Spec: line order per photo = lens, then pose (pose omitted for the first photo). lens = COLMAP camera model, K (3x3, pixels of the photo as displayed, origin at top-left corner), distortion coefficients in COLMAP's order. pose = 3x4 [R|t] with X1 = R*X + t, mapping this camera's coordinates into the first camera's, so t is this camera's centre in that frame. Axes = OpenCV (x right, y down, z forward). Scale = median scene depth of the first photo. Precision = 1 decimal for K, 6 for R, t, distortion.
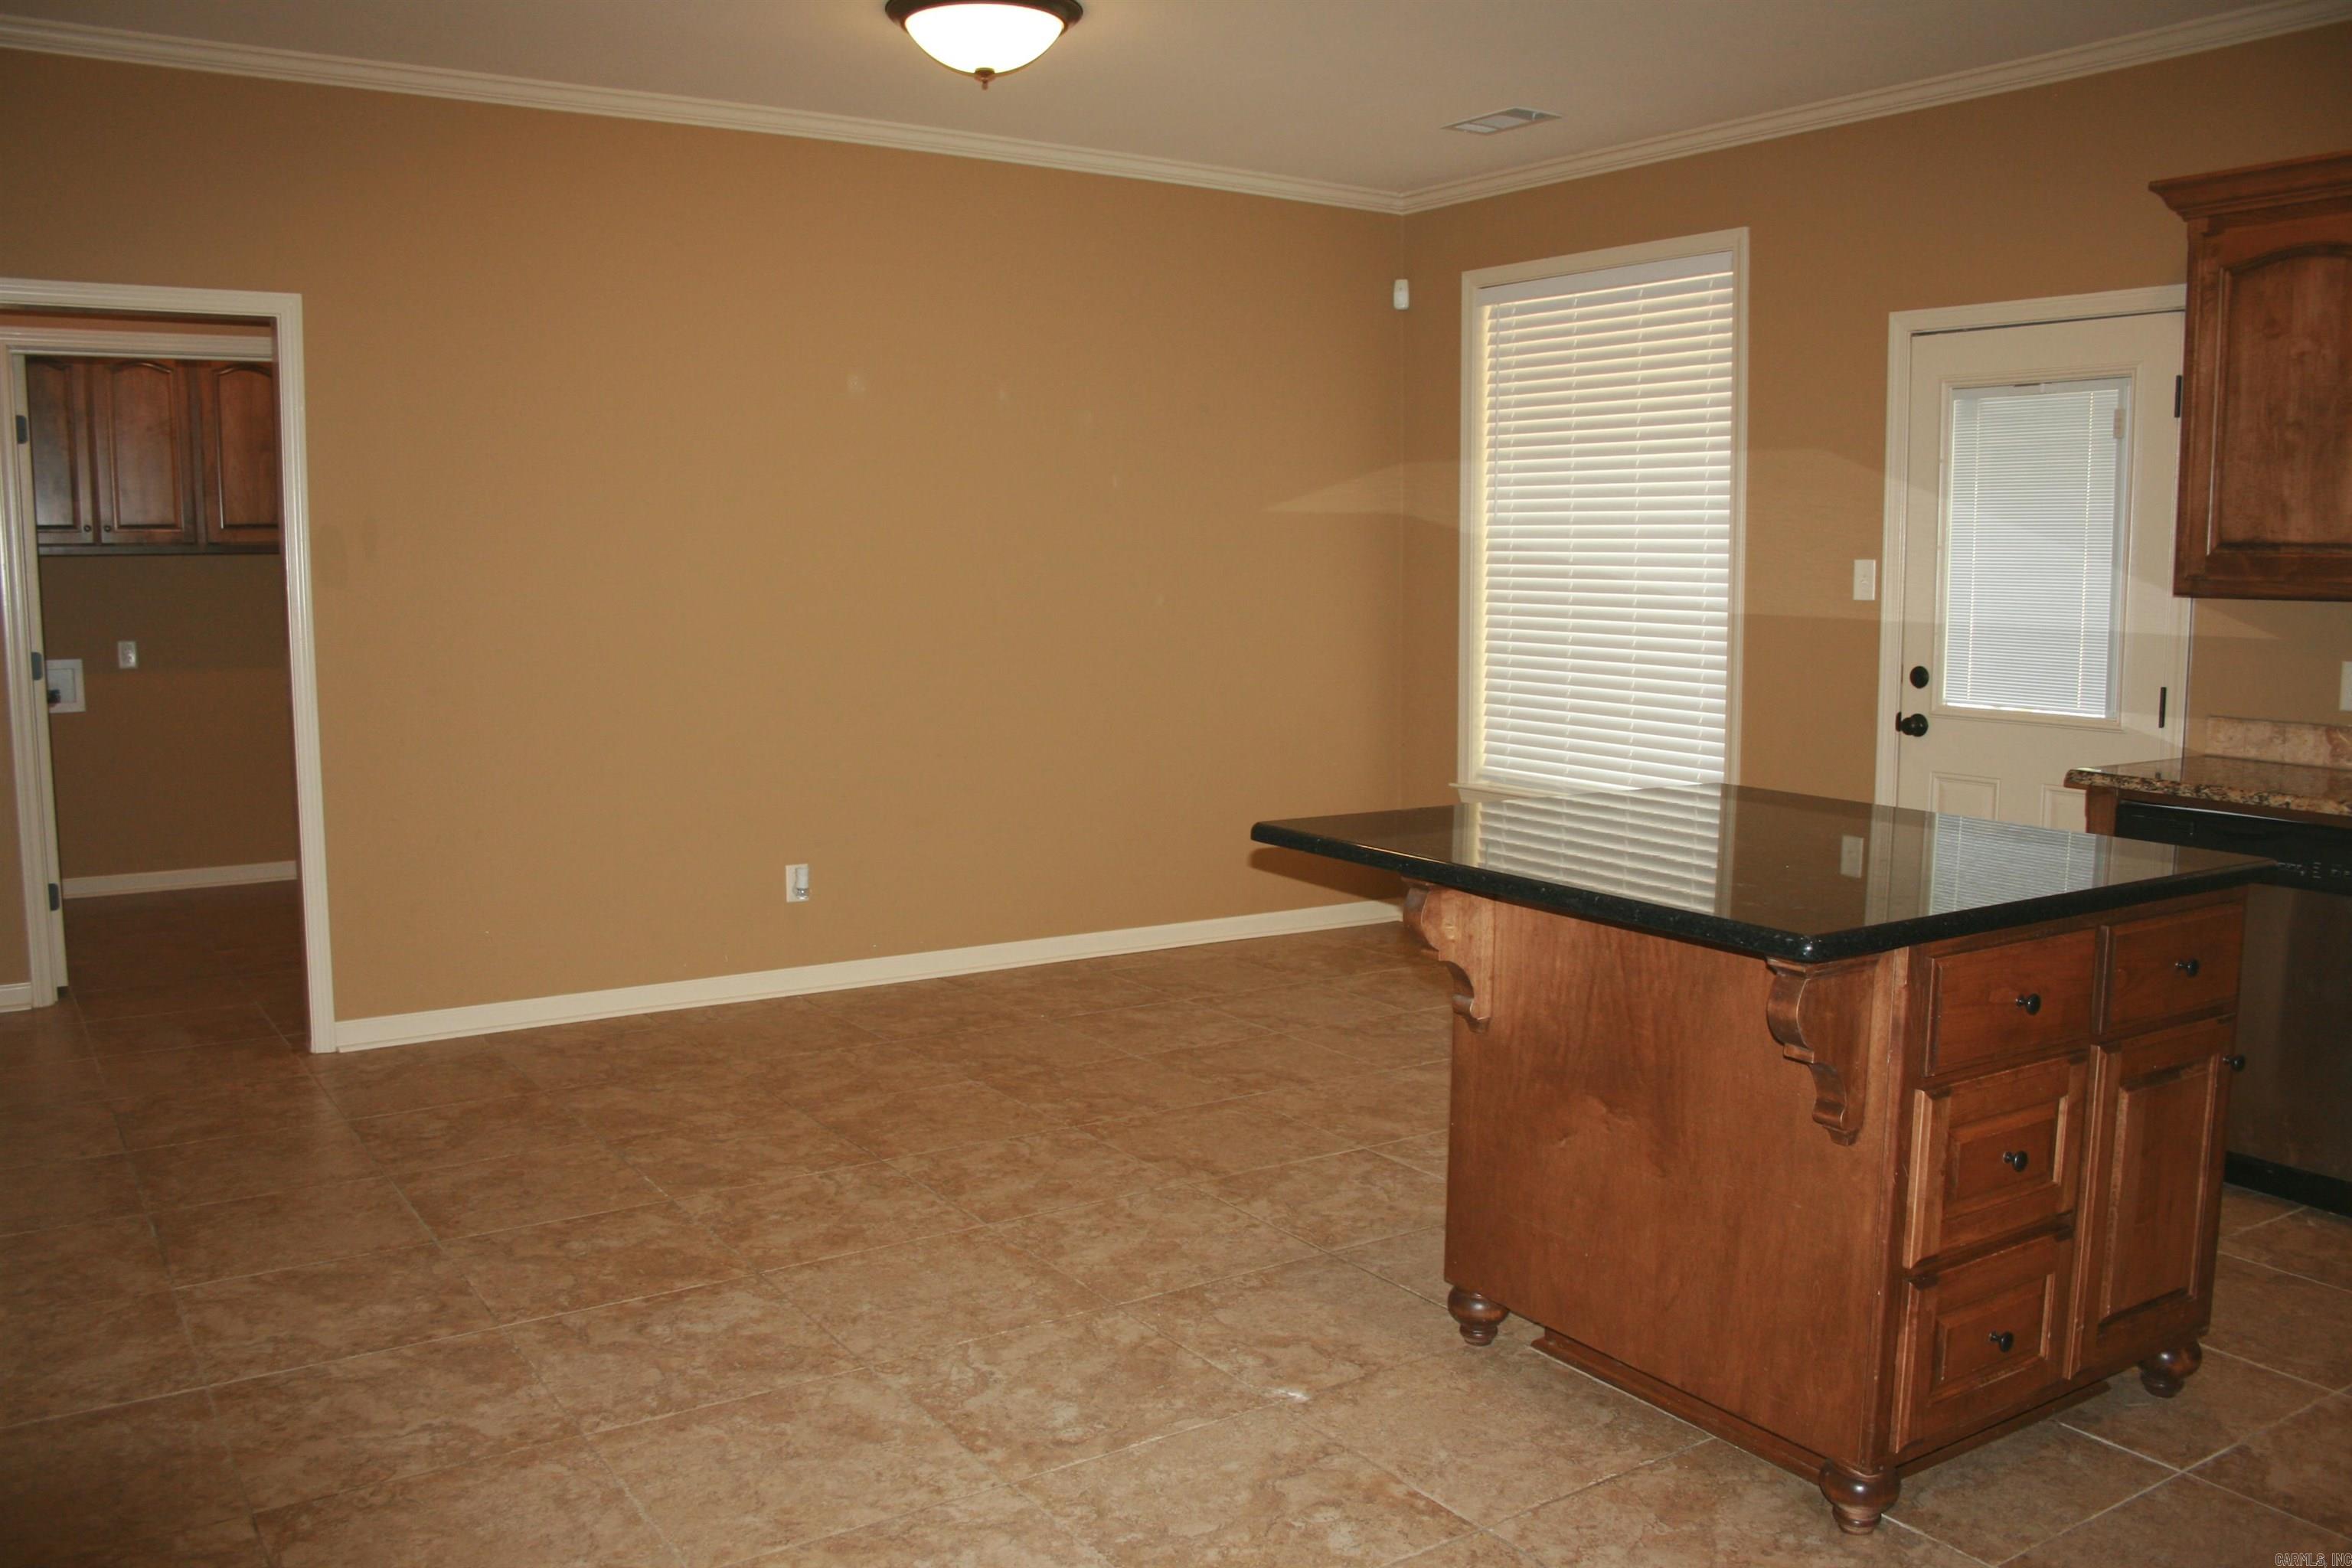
lens RADIAL K [[1923.1, 0, 1166.3], [0, 1923.1, 790.2], [0, 0, 1]] dist [-0.156784, 0.122497]
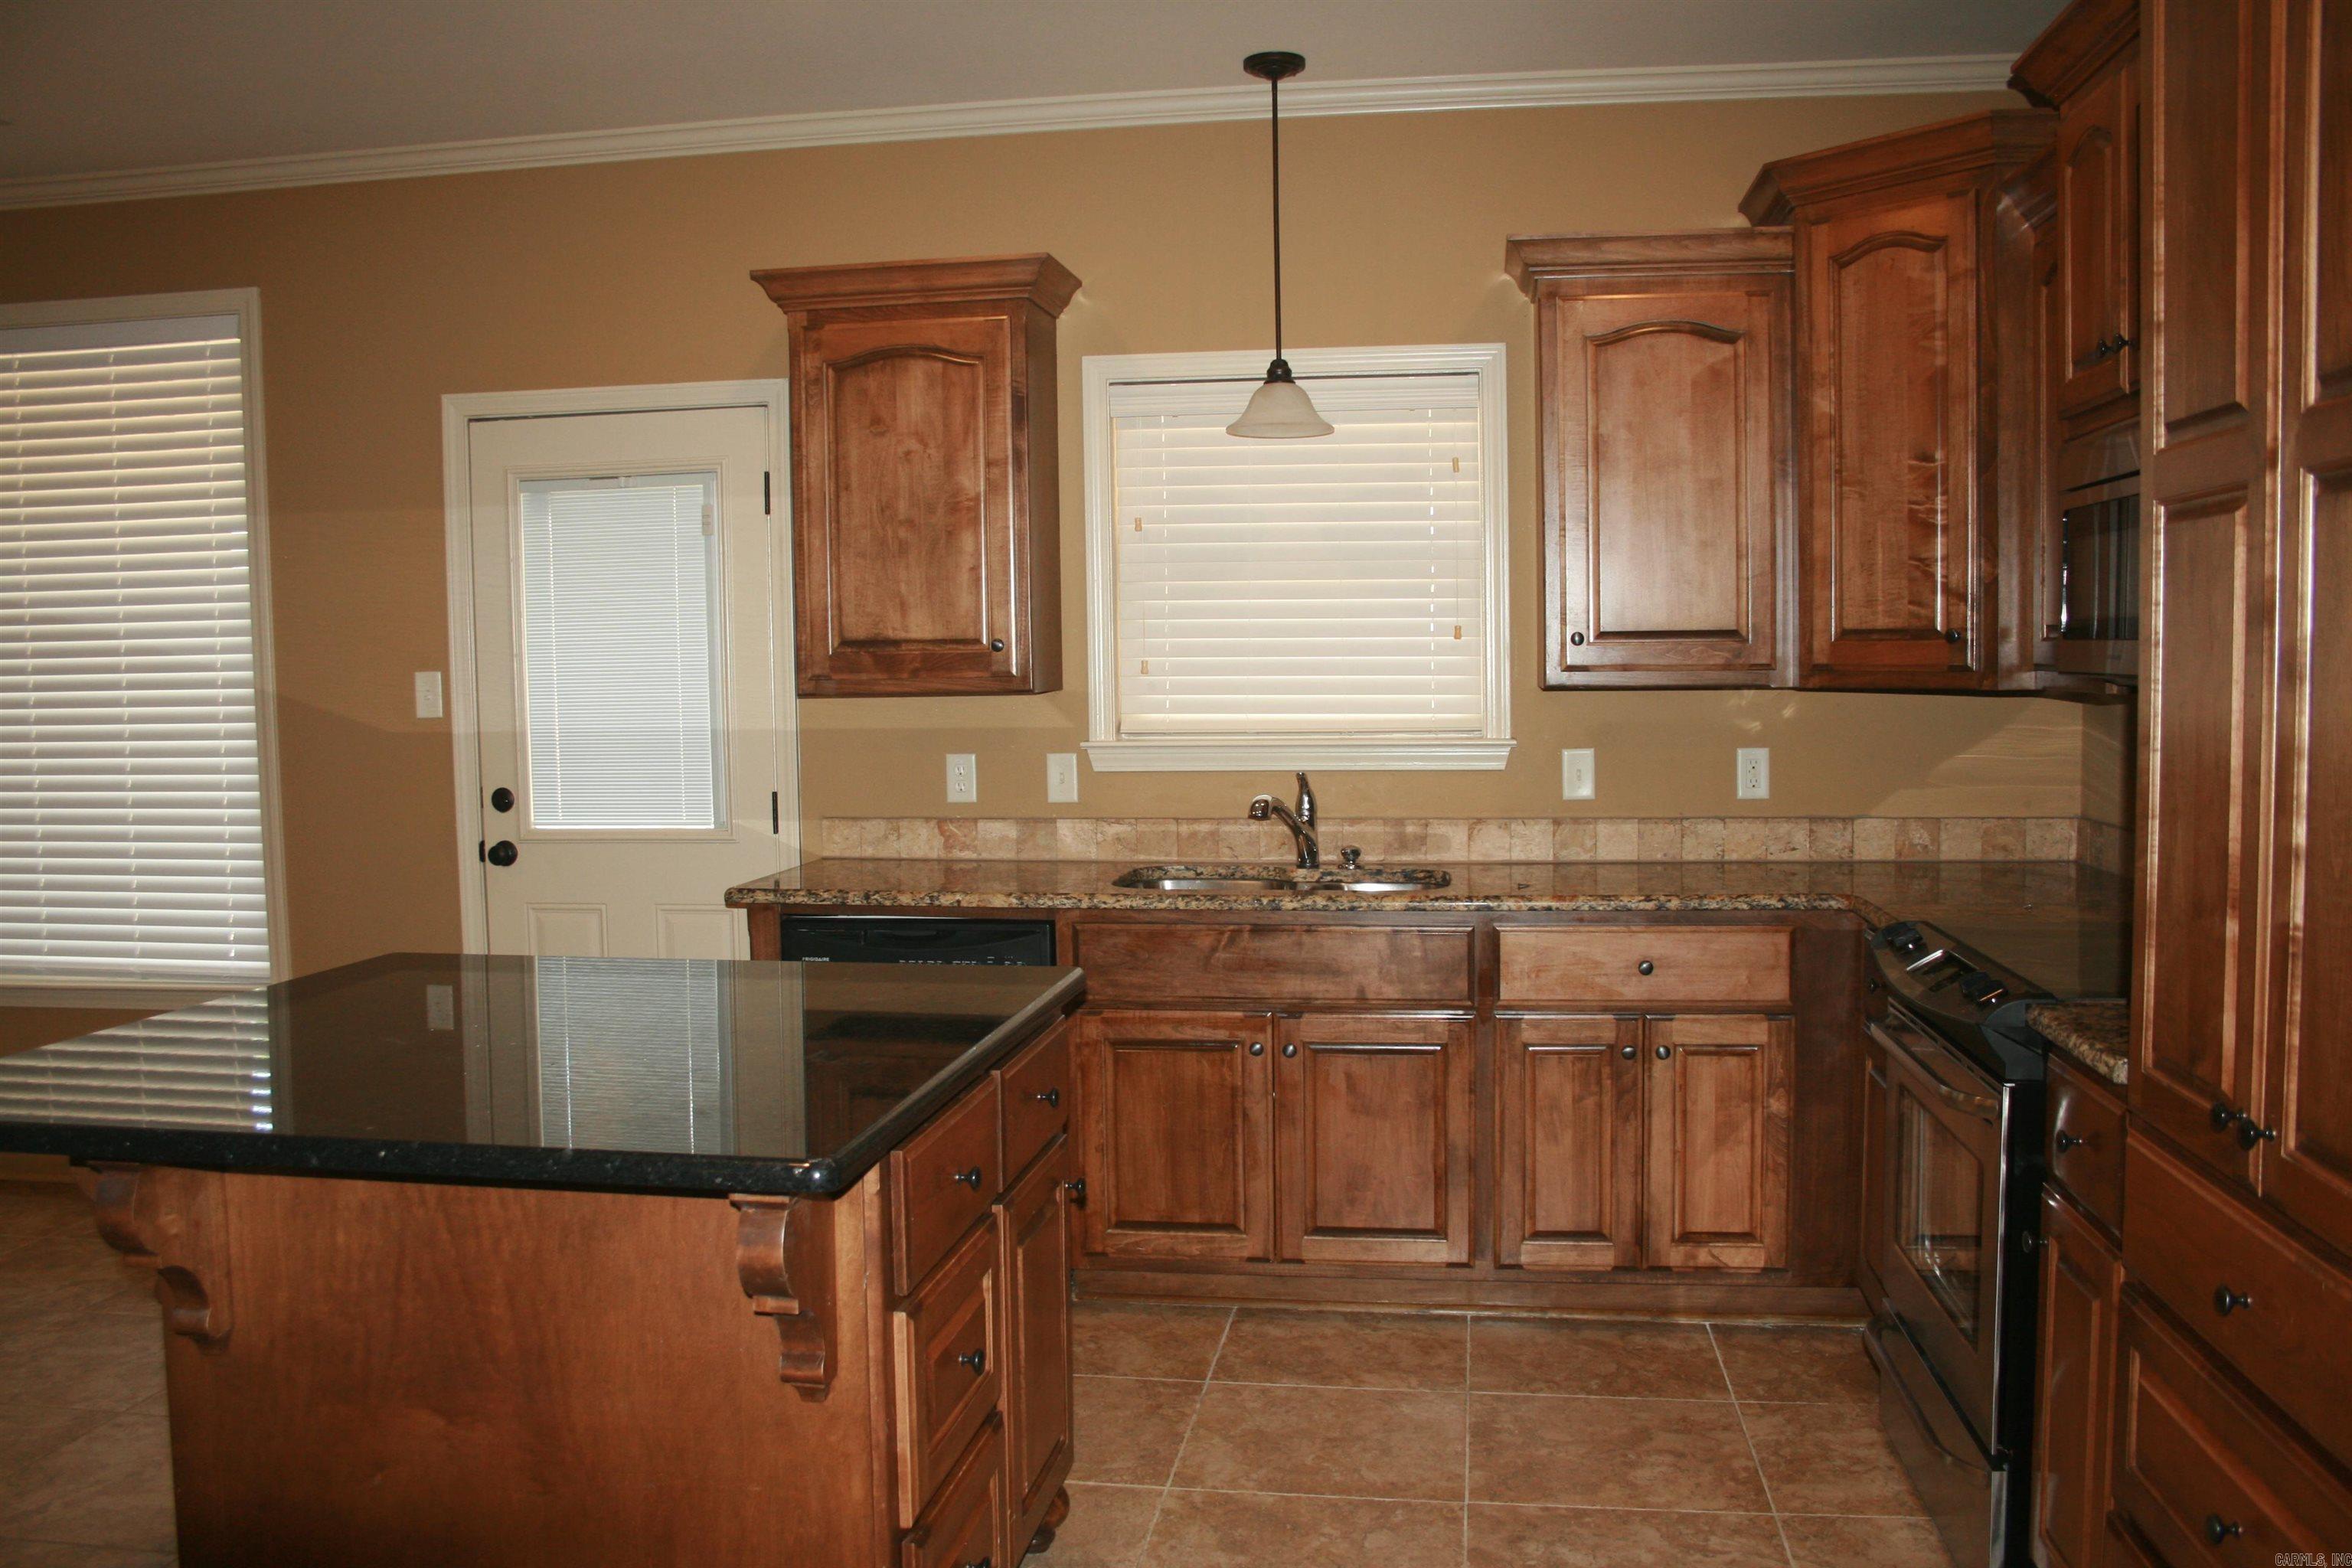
lens RADIAL K [[1923.1, 0, 1166.3], [0, 1923.1, 790.2], [0, 0, 1]] dist [-0.156784, 0.122497]
pose [[0.670926, -0.063007, 0.738842, -0.069000], [0.106385, 0.994255, -0.011818, -0.026176], [-0.733853, 0.086531, 0.673775, 0.205442]]
